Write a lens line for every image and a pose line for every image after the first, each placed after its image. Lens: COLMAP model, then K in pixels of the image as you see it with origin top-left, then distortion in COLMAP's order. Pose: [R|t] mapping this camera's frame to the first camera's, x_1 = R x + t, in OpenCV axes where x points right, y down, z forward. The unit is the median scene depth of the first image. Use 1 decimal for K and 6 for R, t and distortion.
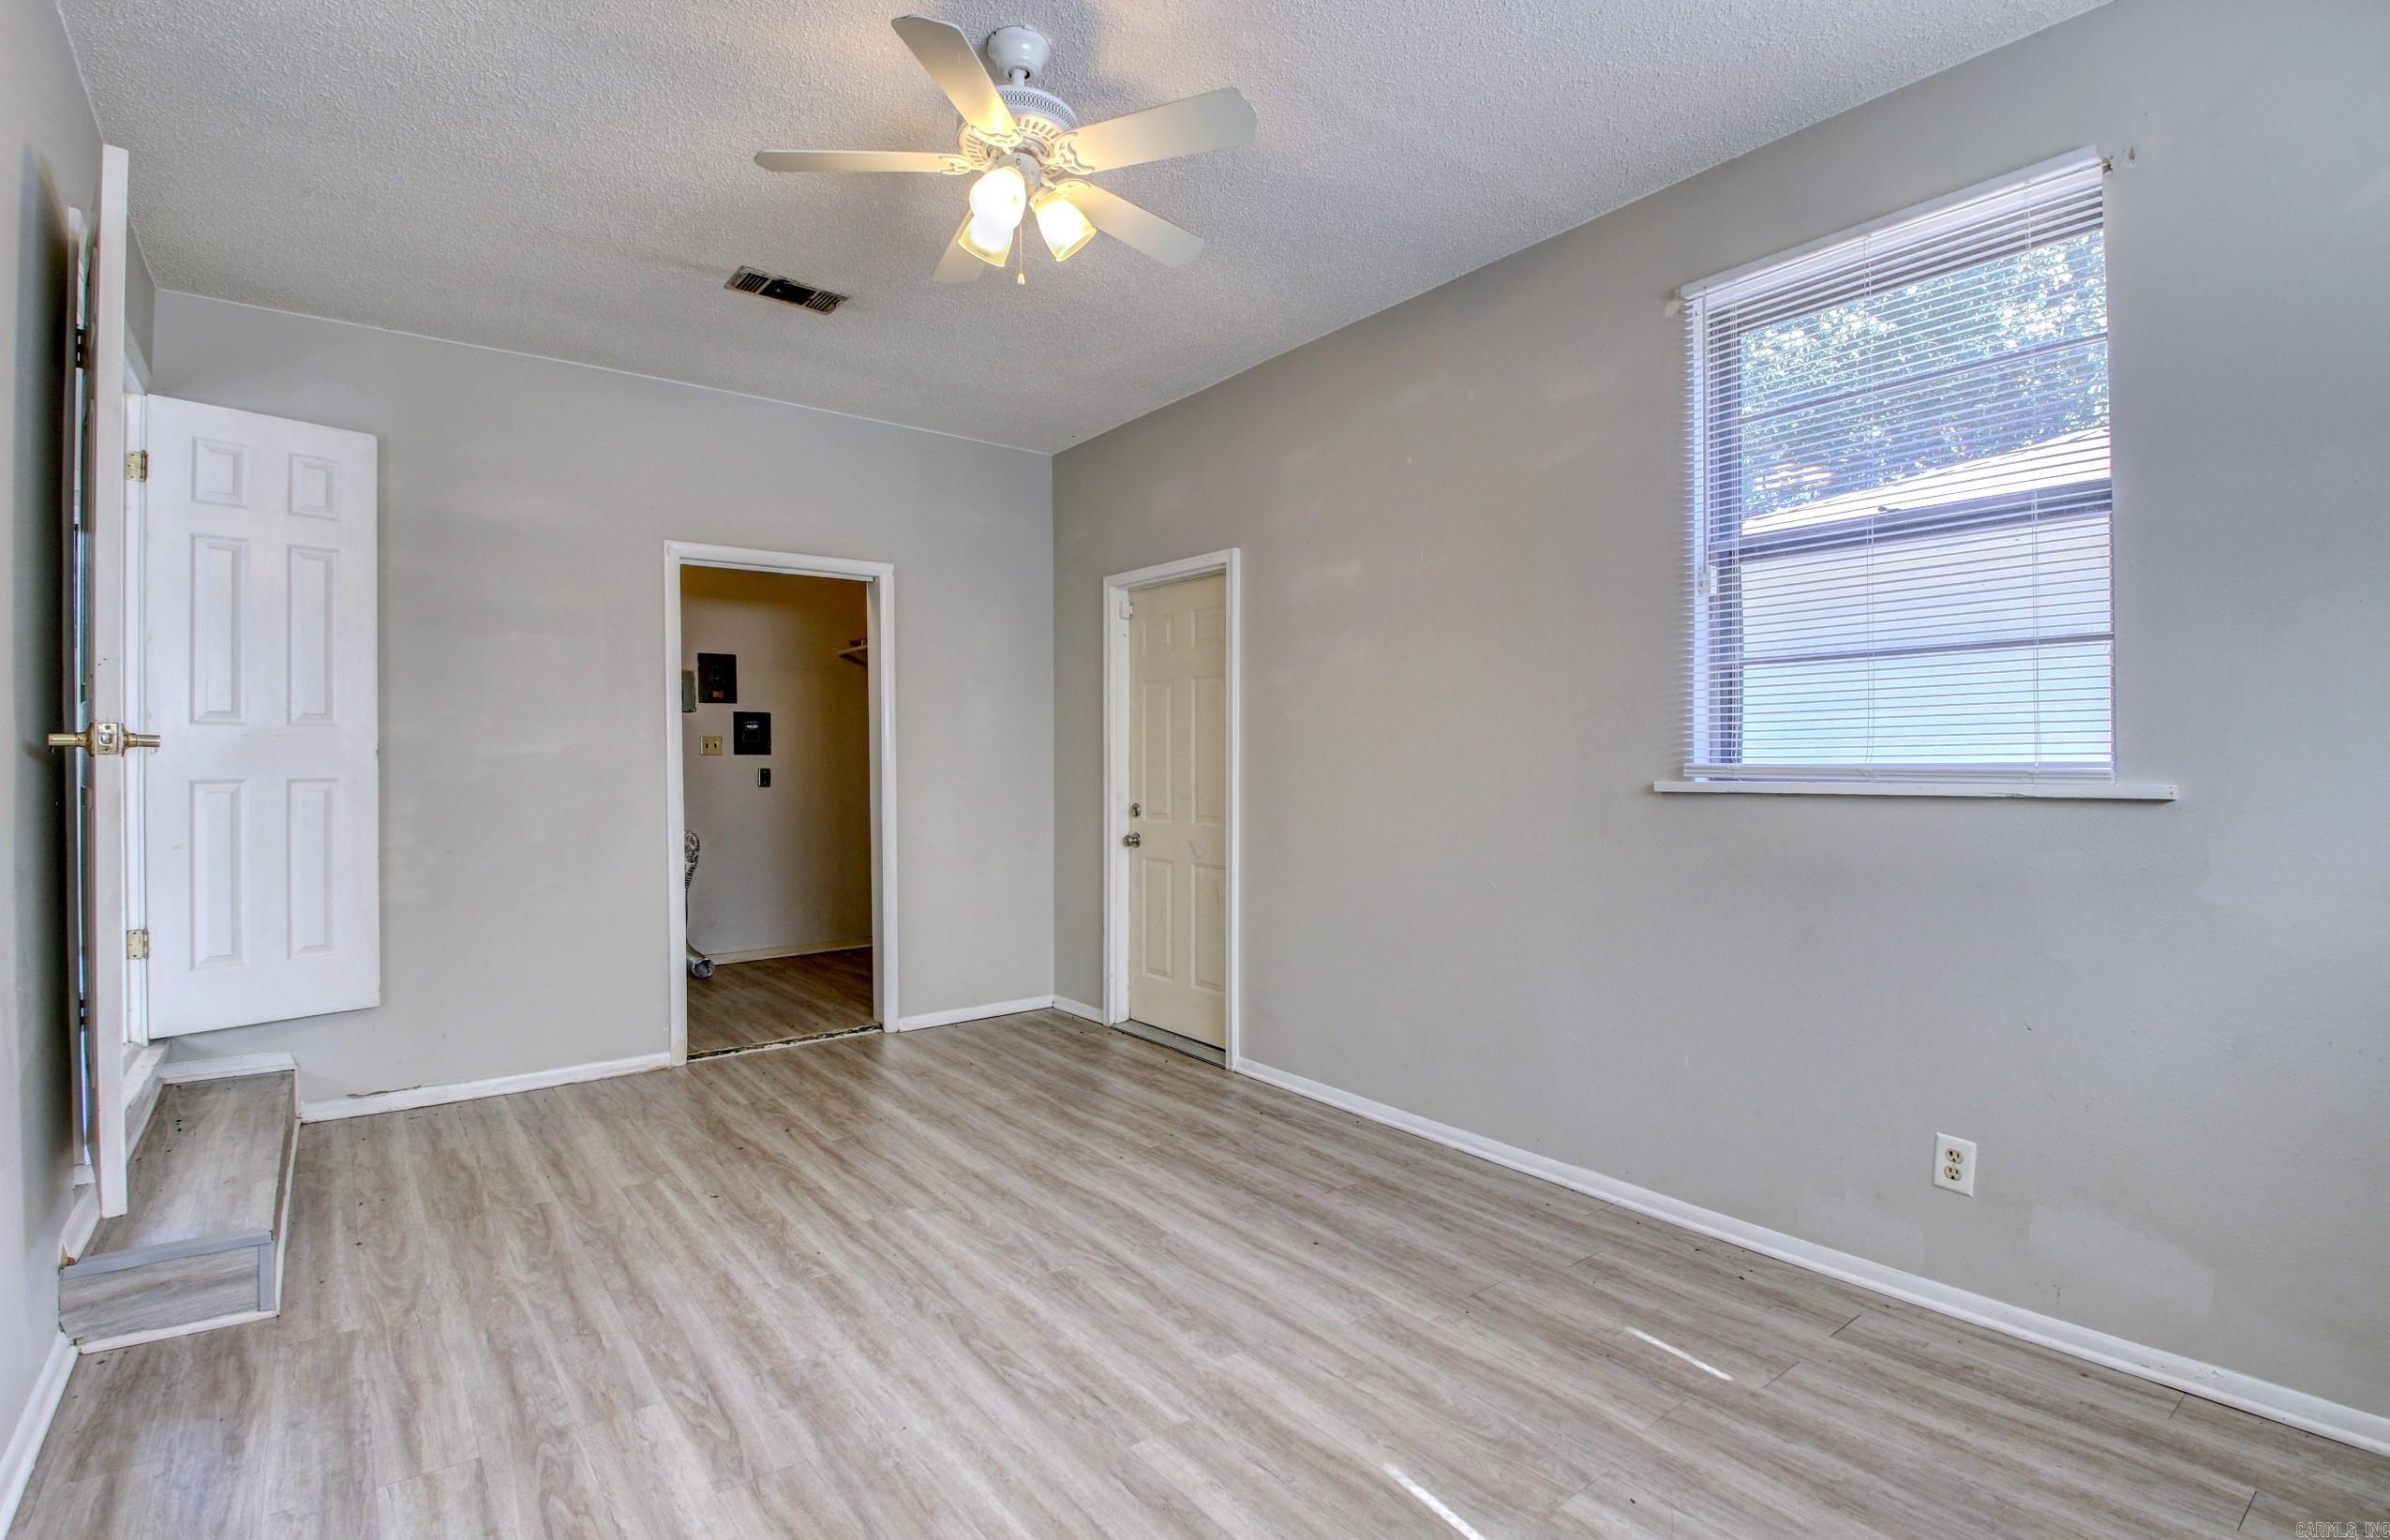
lens RADIAL K [[1119.0, 0, 1190.7], [0, 1119.0, 764.8], [0, 0, 1]] dist [0.009006, -0.022227]
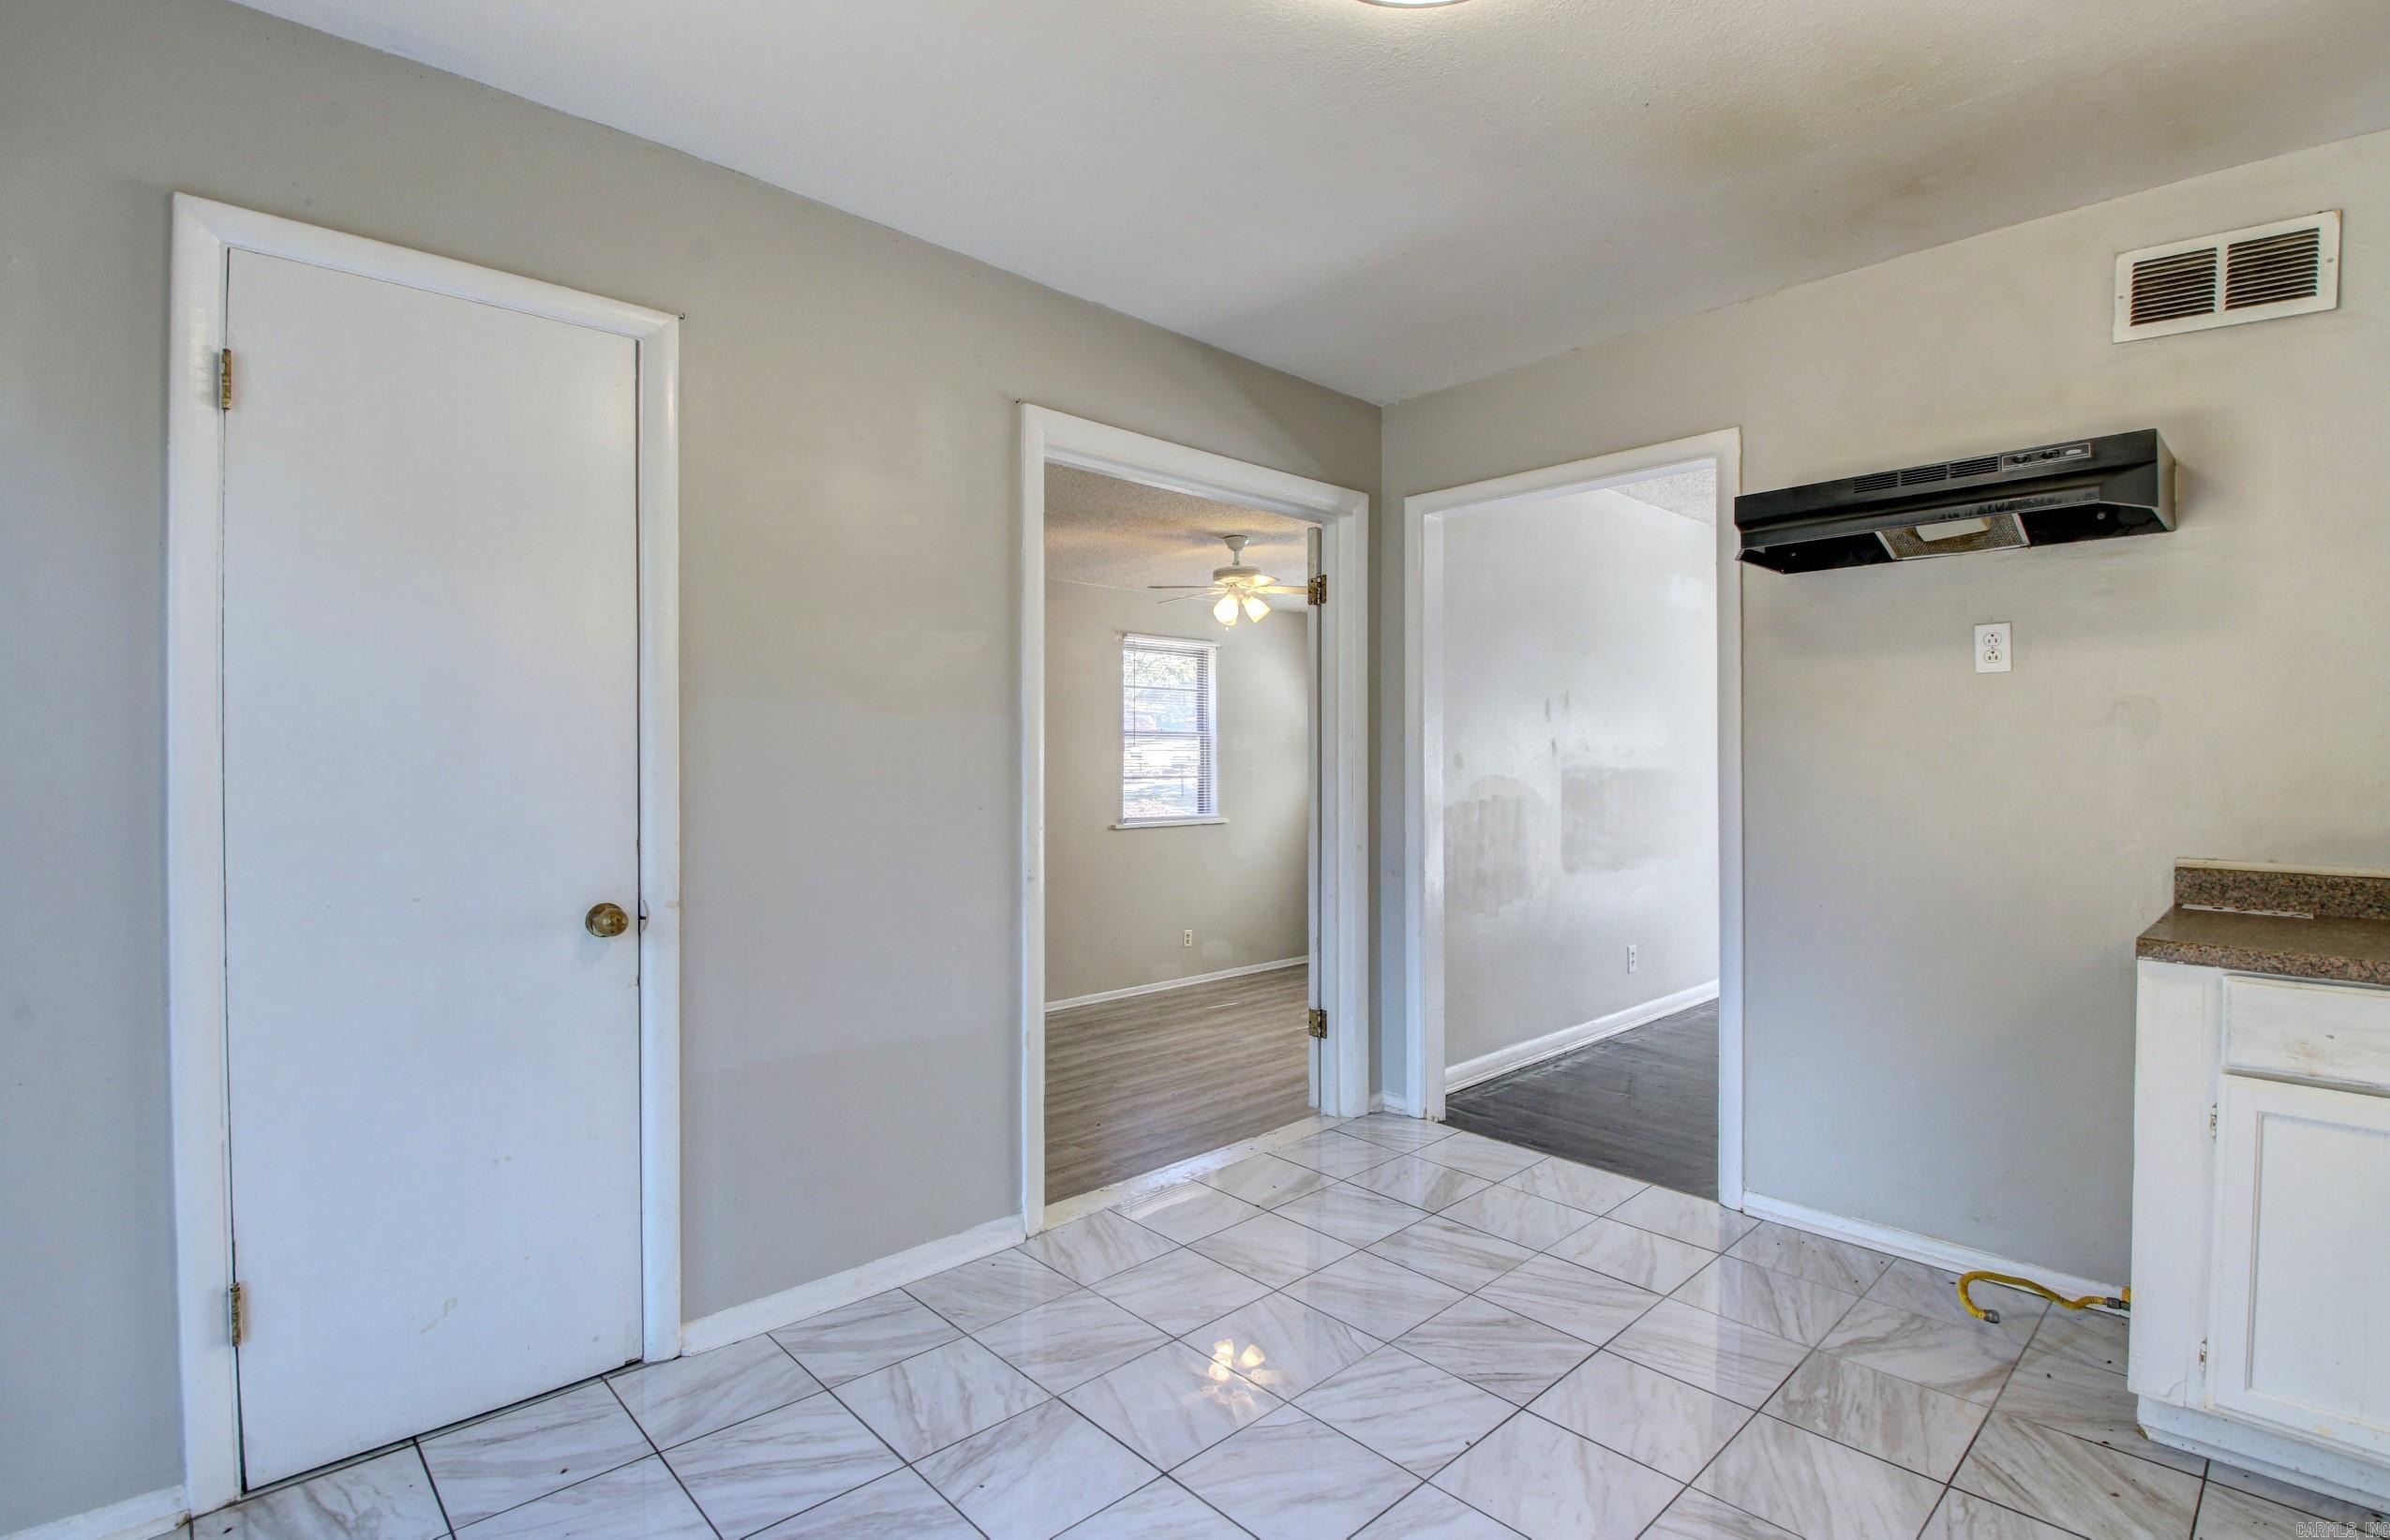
lens RADIAL K [[1119.0, 0, 1190.7], [0, 1119.0, 764.8], [0, 0, 1]] dist [0.009006, -0.022227]
pose [[-0.091614, 0.000535, 0.995794, -1.970775], [0.004643, 0.999989, -0.000111, -0.111513], [-0.995784, 0.004613, -0.091615, 1.004544]]
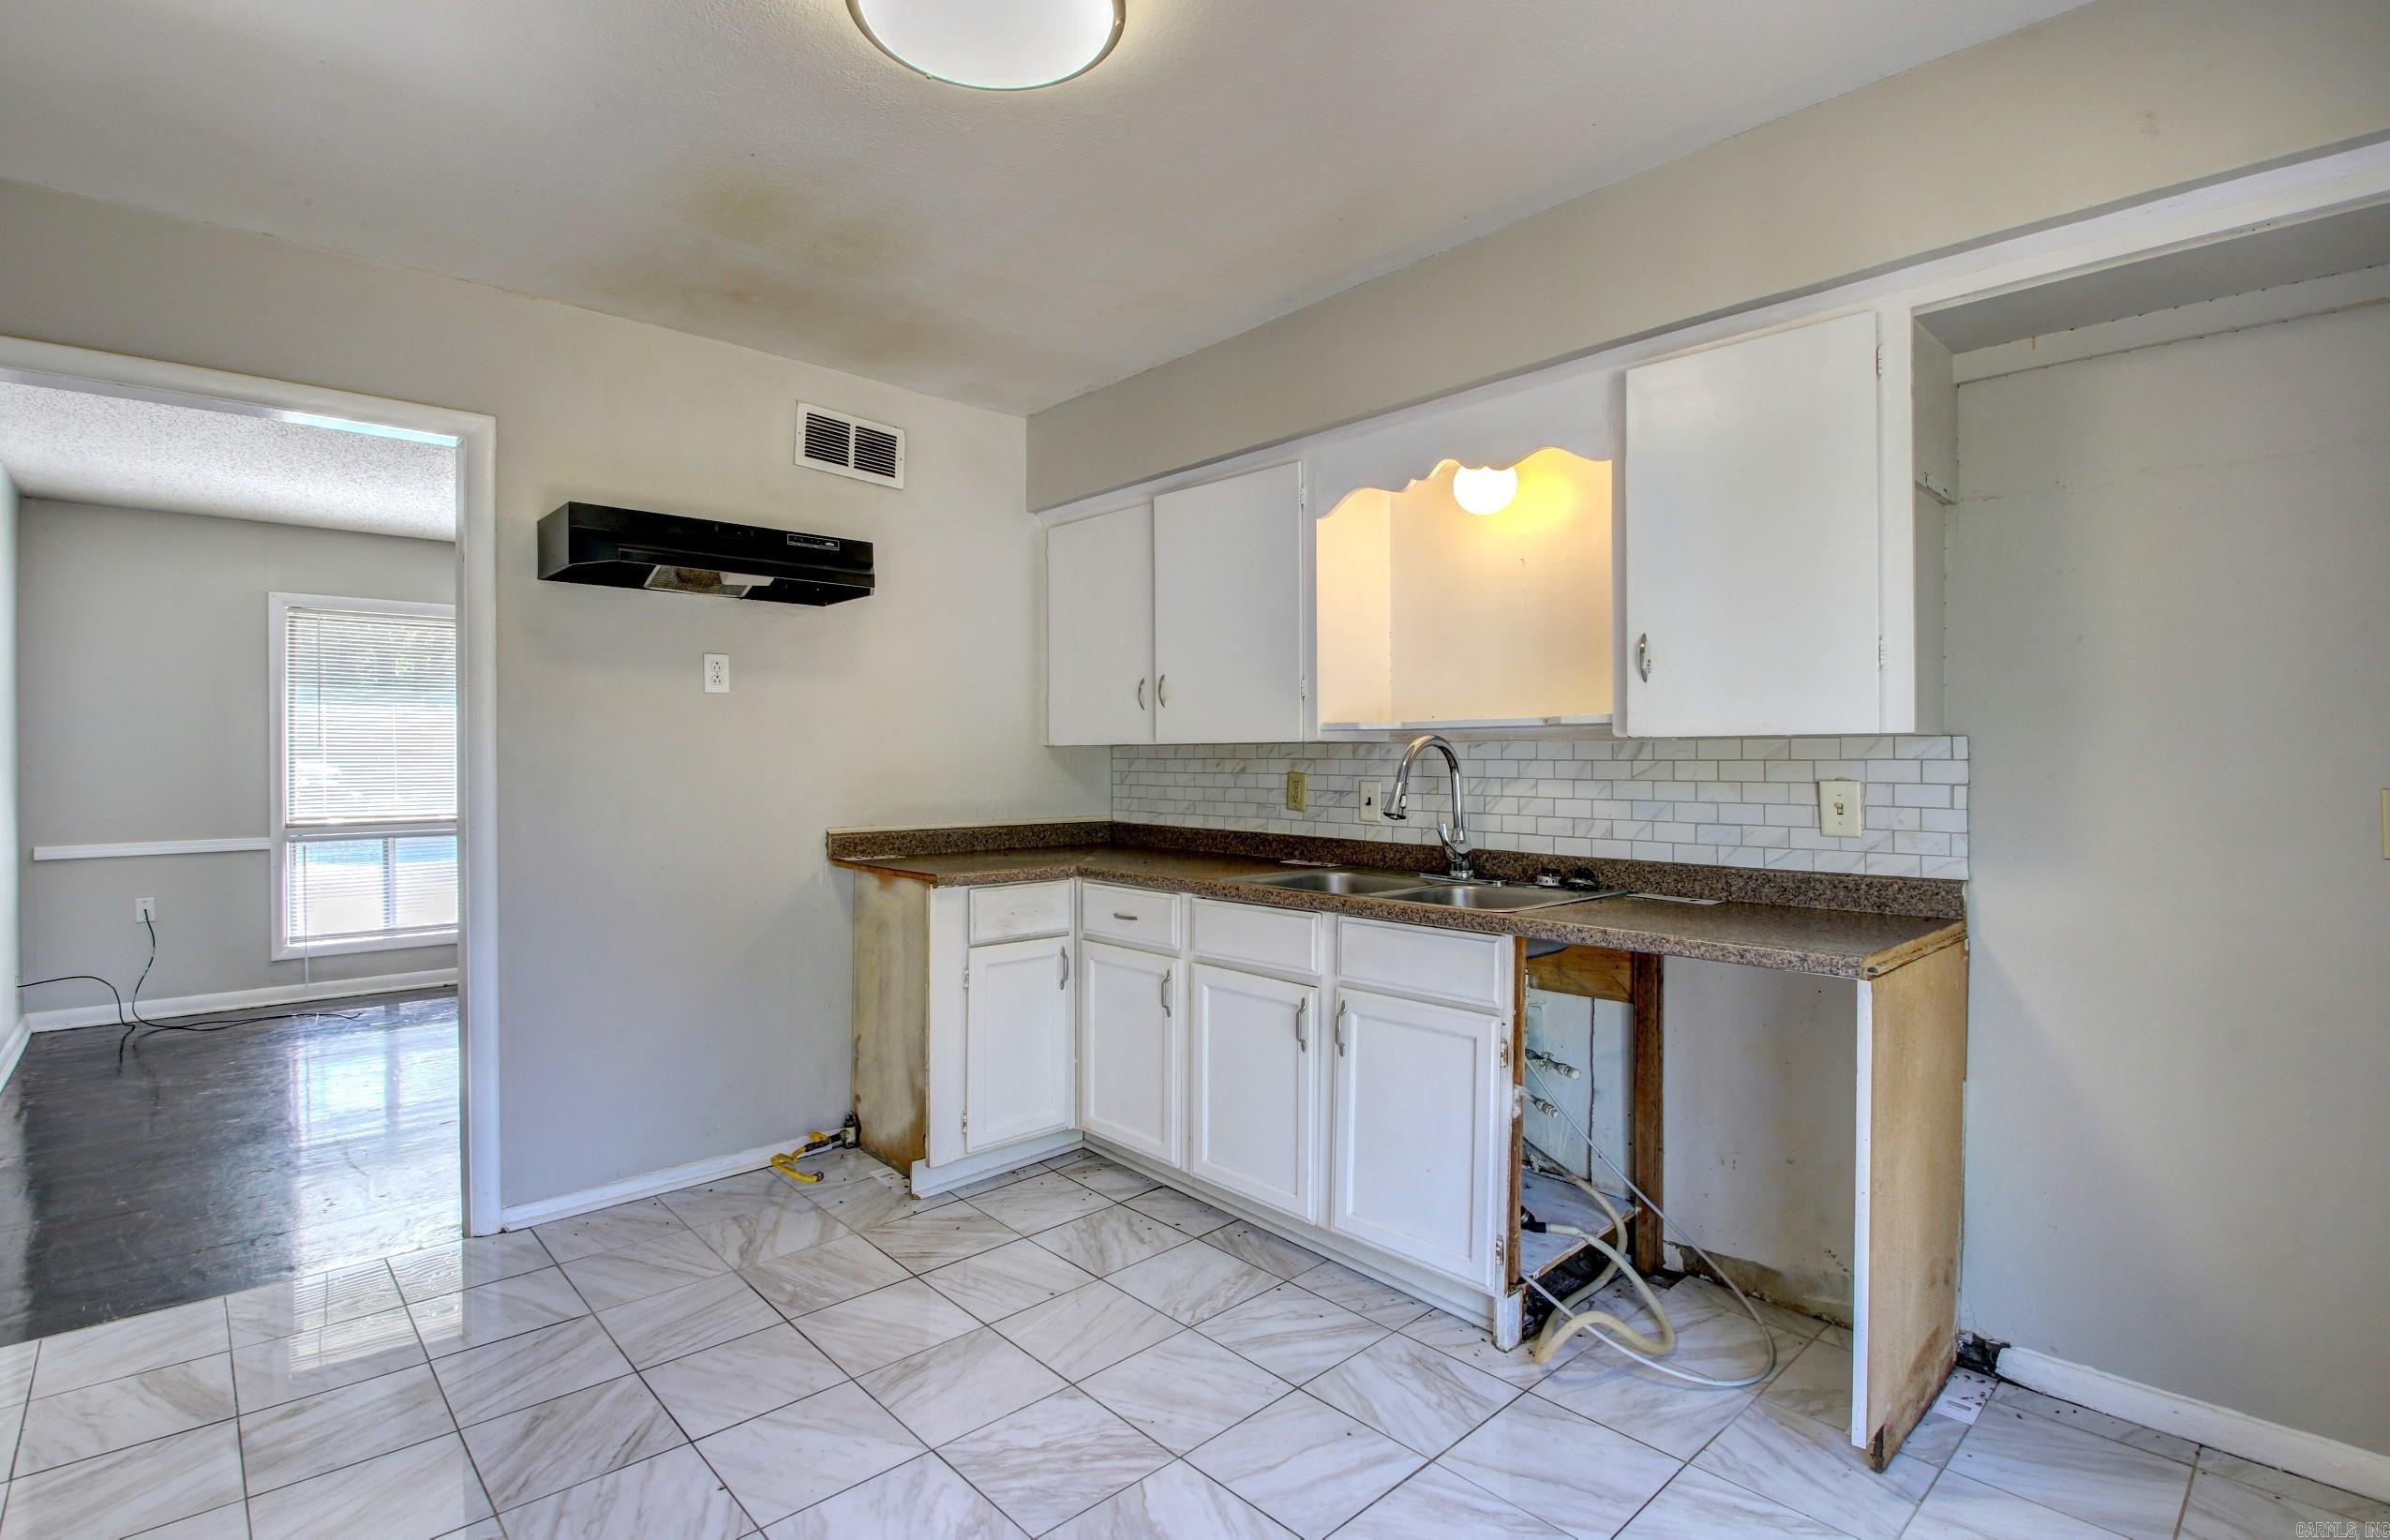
lens RADIAL K [[1119.0, 0, 1190.7], [0, 1119.0, 764.8], [0, 0, 1]] dist [0.009006, -0.022227]
pose [[-0.995853, 0.008299, -0.090598, -1.530214], [0.007330, 0.999912, 0.011029, -0.118931], [0.090681, 0.010319, -0.995827, 1.427547]]
